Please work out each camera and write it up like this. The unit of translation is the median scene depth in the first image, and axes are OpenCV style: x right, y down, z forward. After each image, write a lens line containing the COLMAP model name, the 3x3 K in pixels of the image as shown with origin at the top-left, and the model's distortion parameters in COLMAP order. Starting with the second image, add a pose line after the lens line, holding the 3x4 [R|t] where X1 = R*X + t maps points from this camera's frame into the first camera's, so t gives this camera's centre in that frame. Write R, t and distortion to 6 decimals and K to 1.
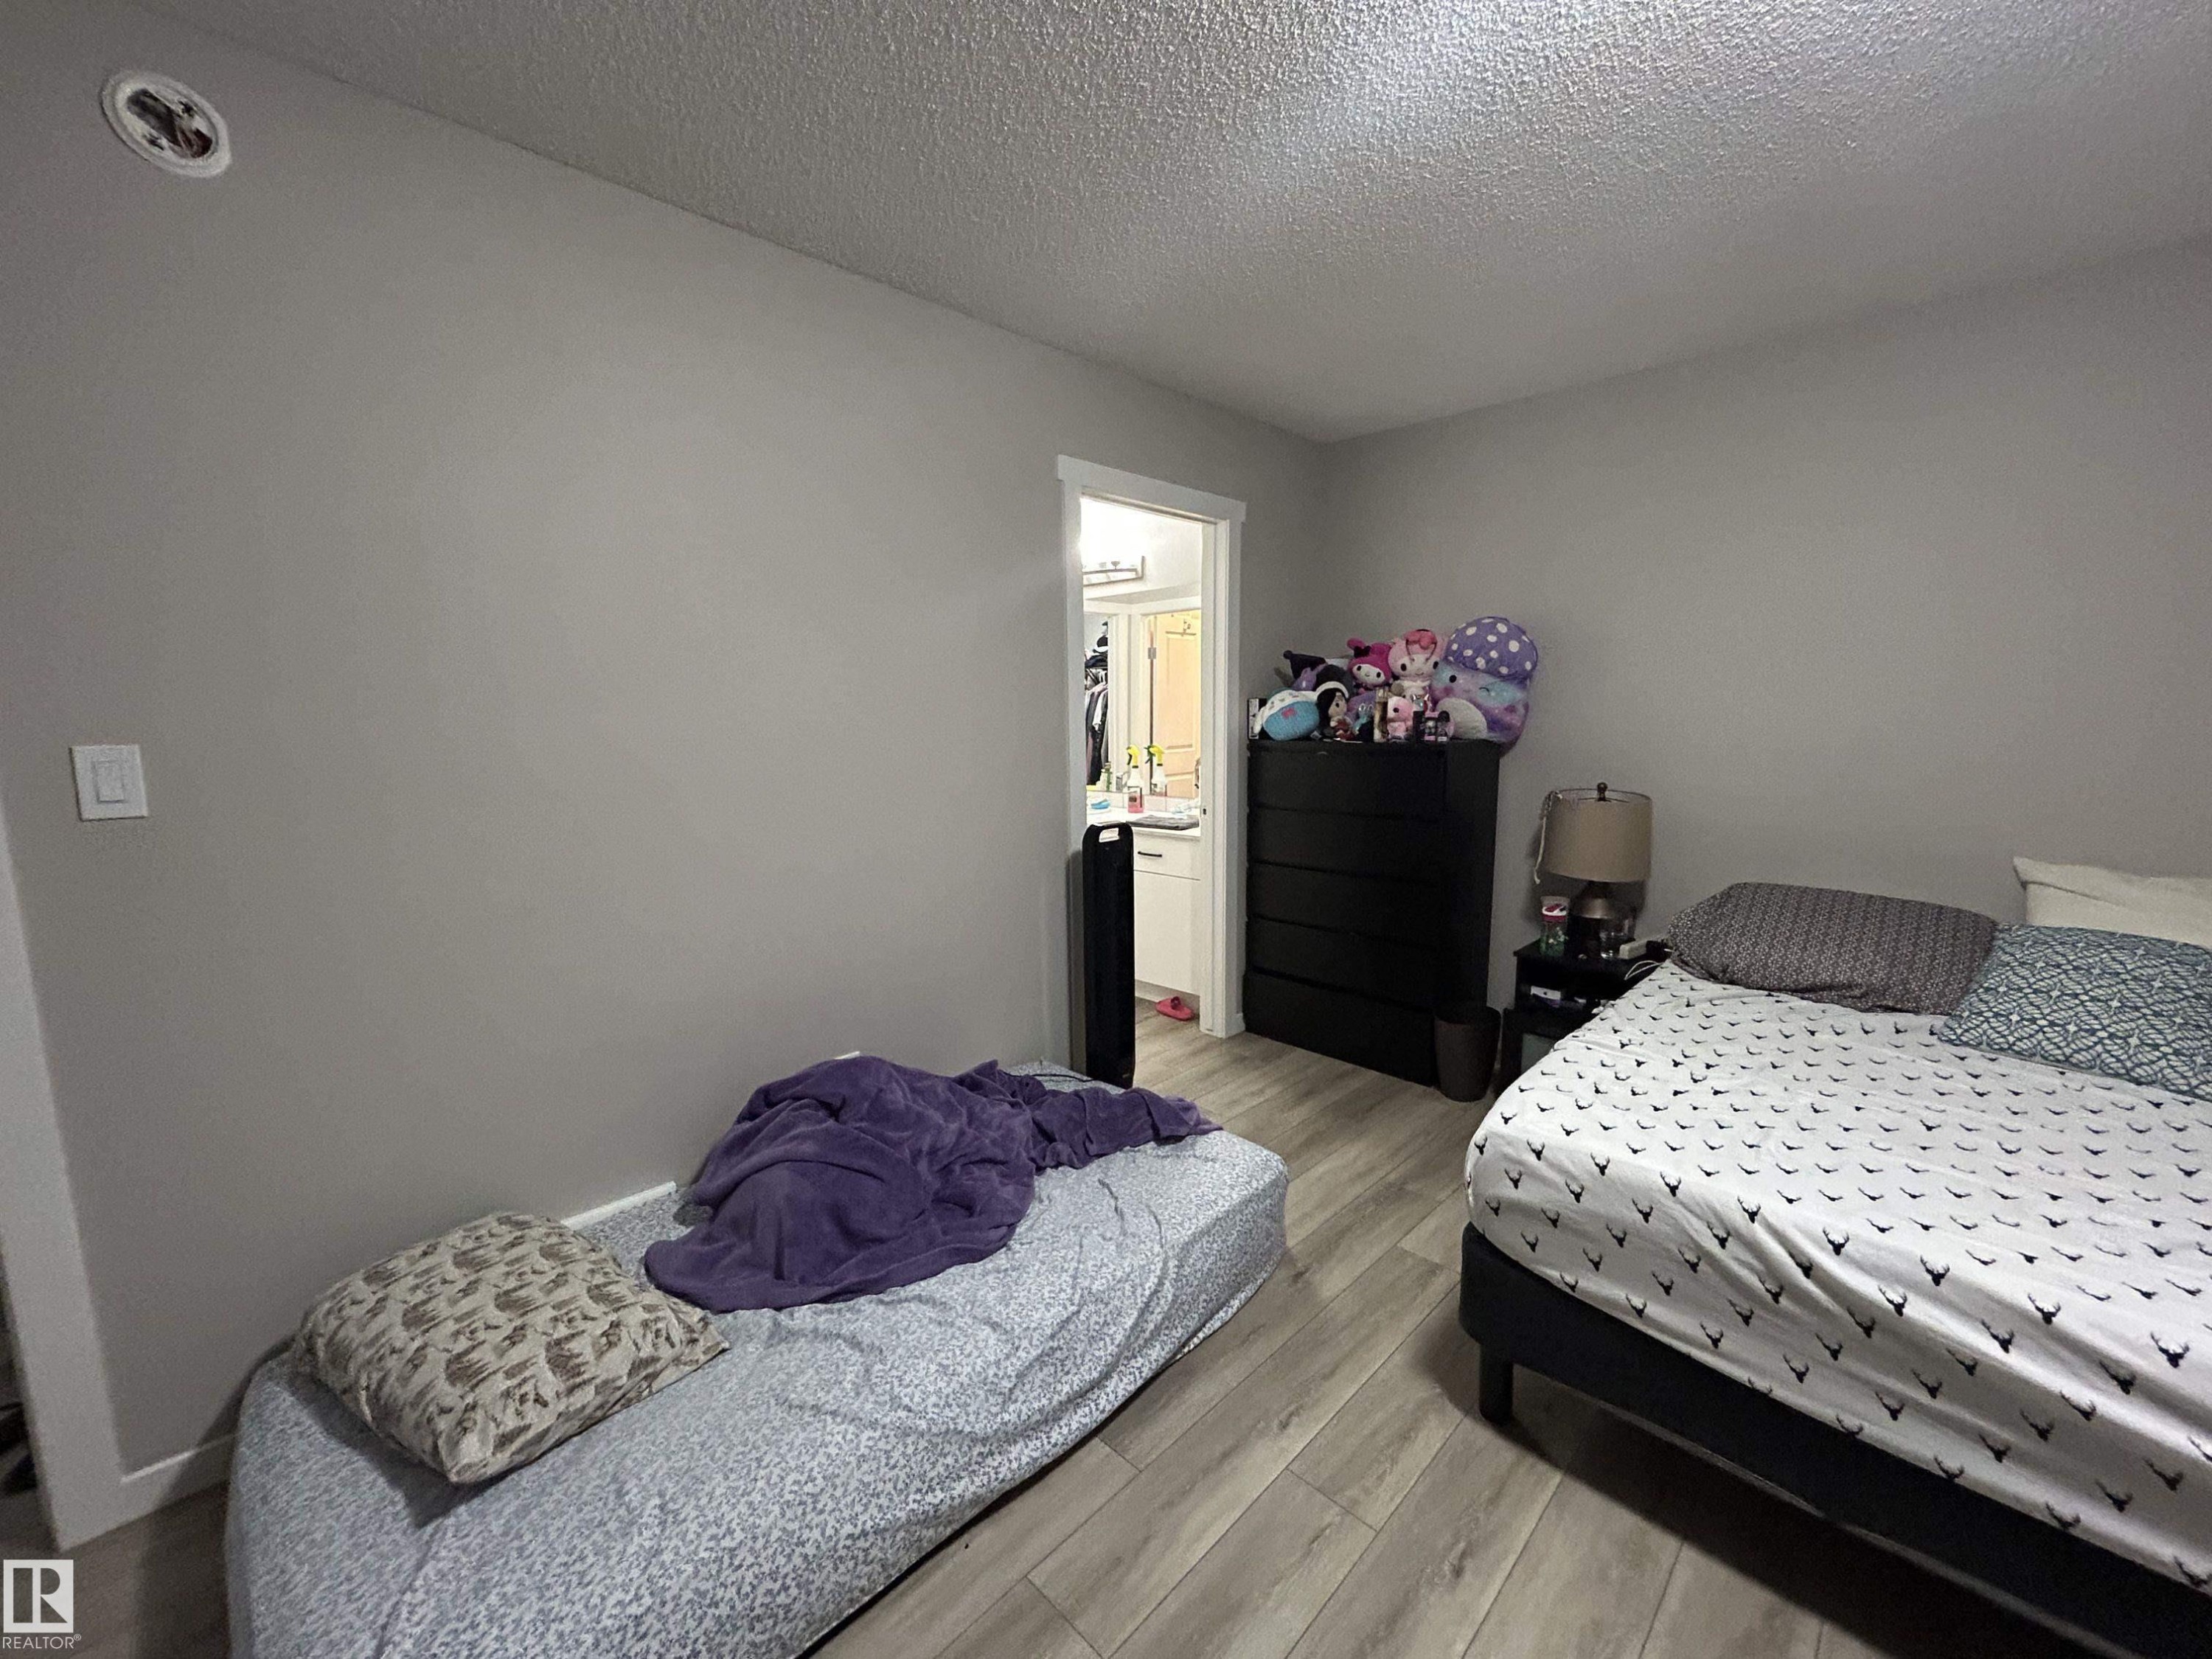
lens RADIAL K [[886.5, 0, 1106.0], [0, 886.5, 829.5], [0, 0, 1]] dist [0.001555, 0.000170]
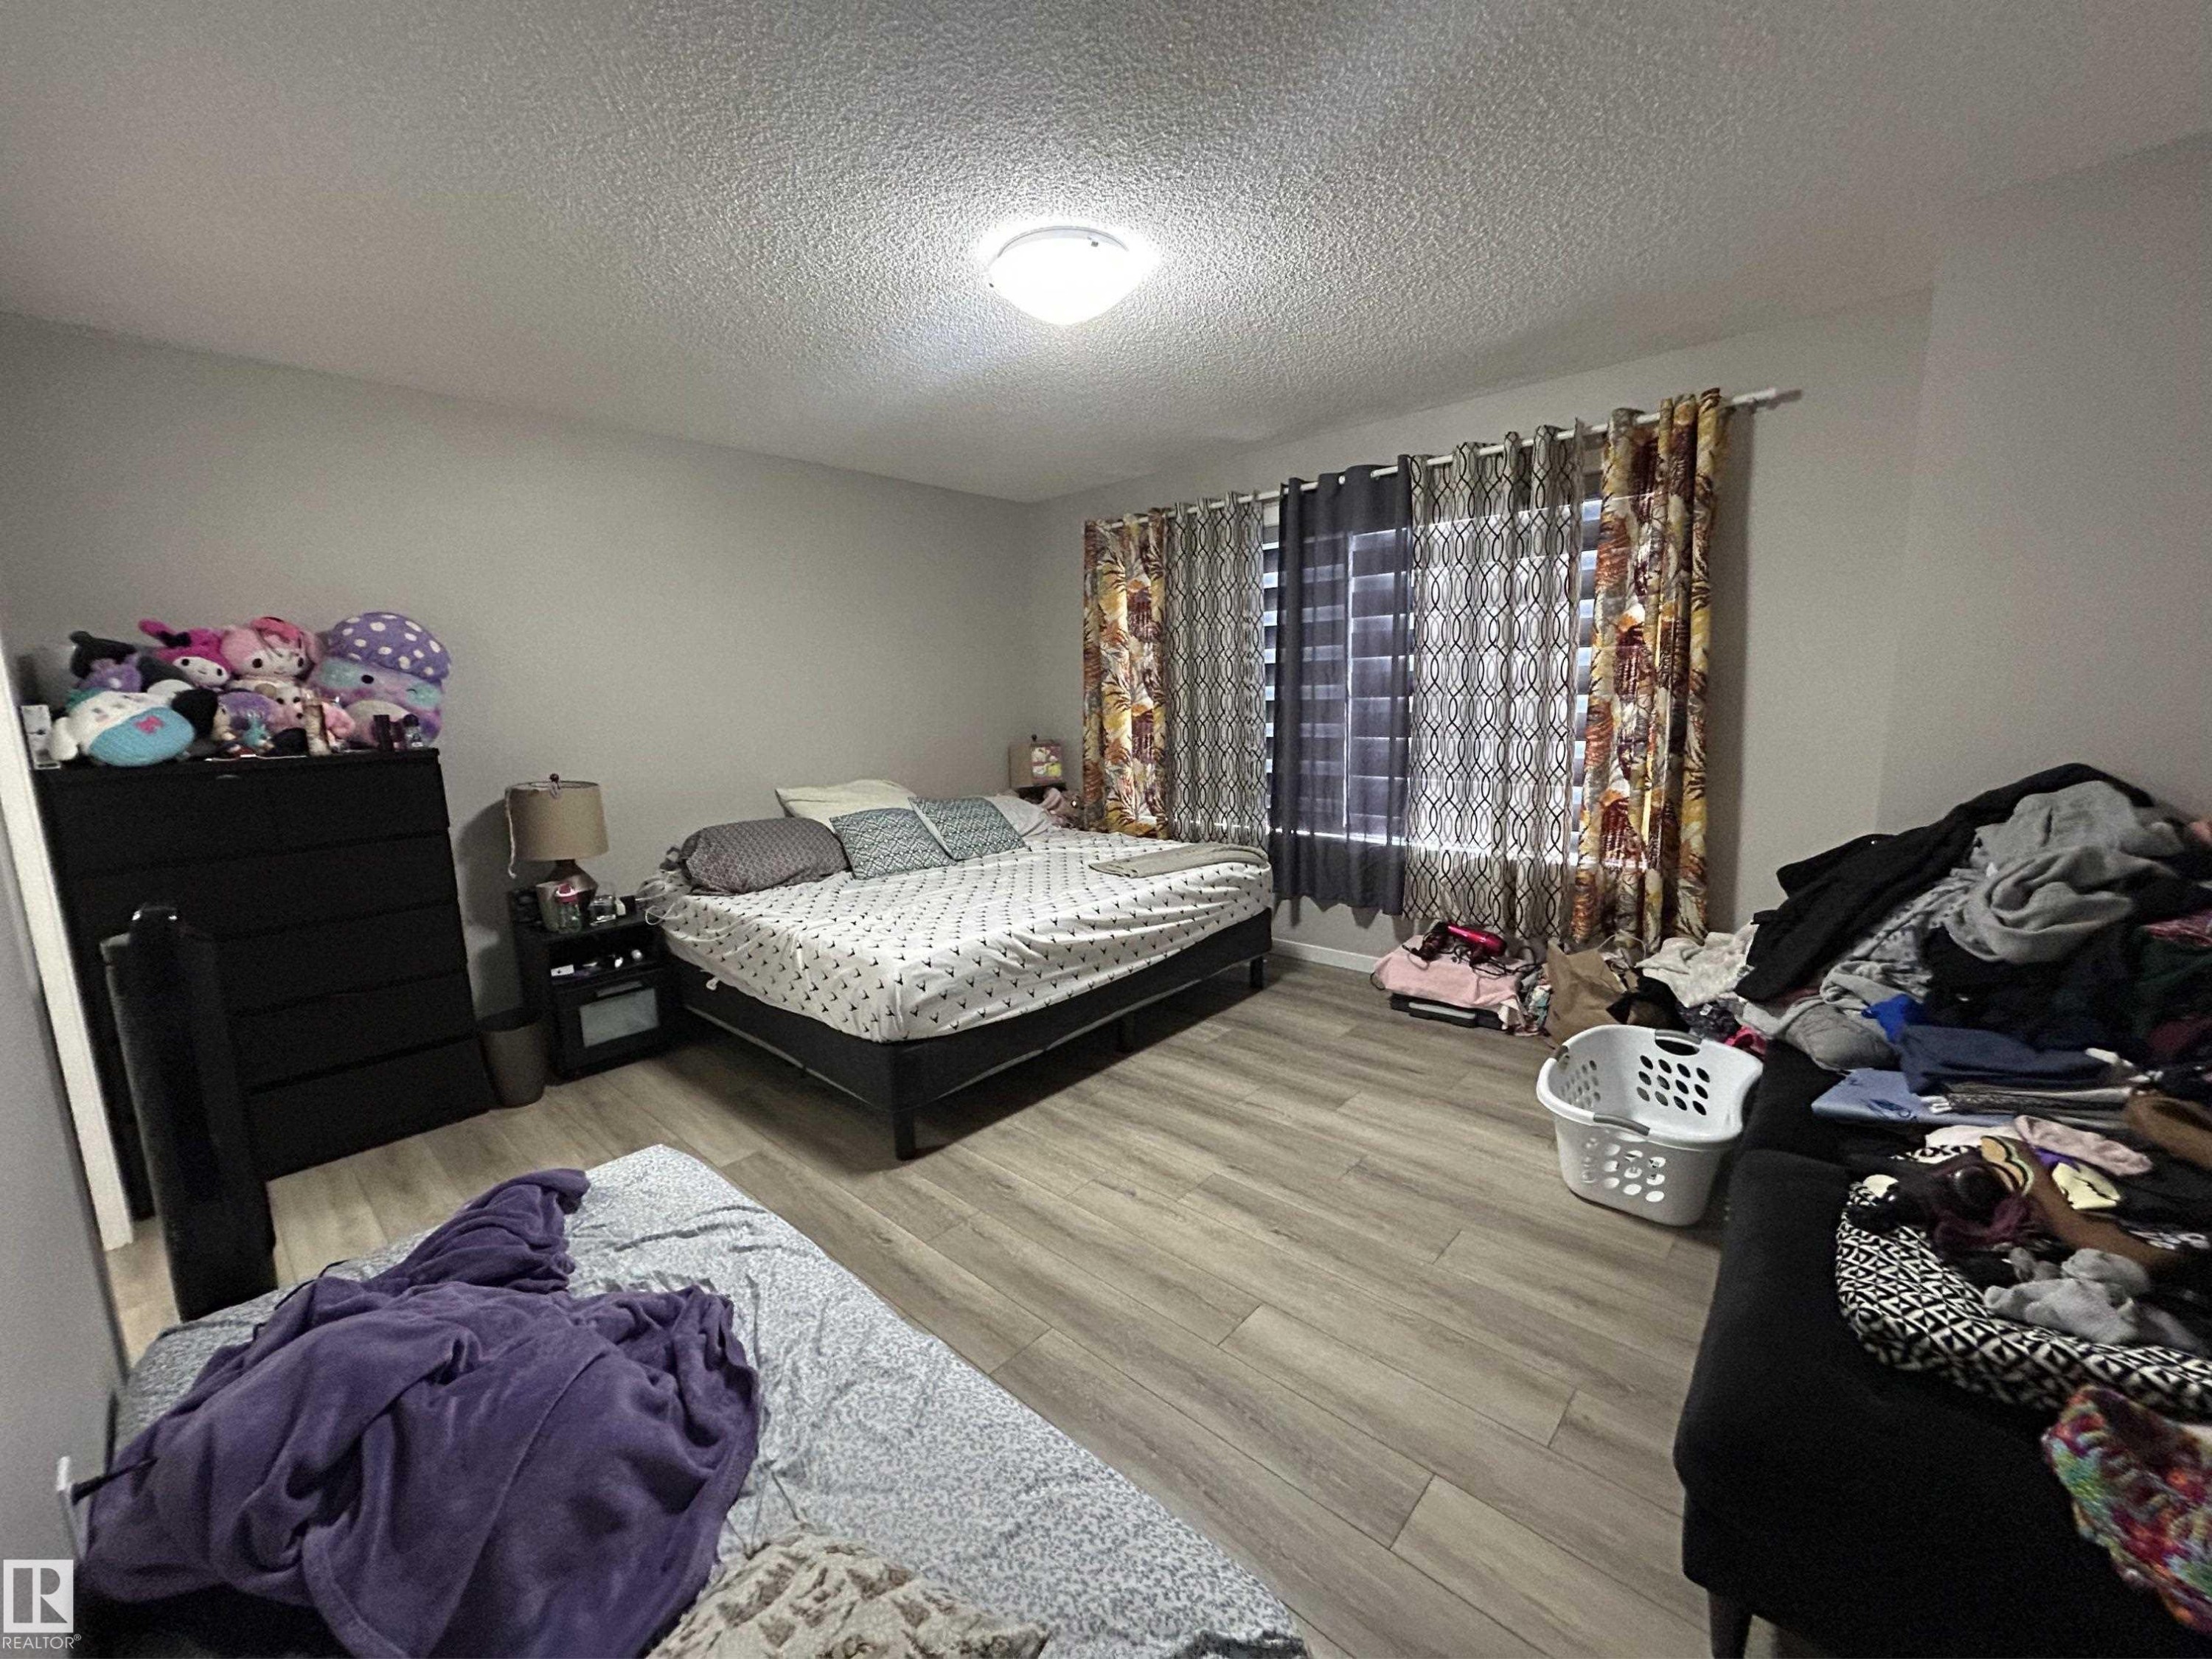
lens RADIAL K [[886.5, 0, 1106.0], [0, 886.5, 829.5], [0, 0, 1]] dist [0.001555, 0.000170]
pose [[-0.047179, -0.150296, 0.987515, -0.945034], [0.163183, 0.974174, 0.156062, -0.072668], [-0.985467, 0.168509, -0.021435, 0.553334]]
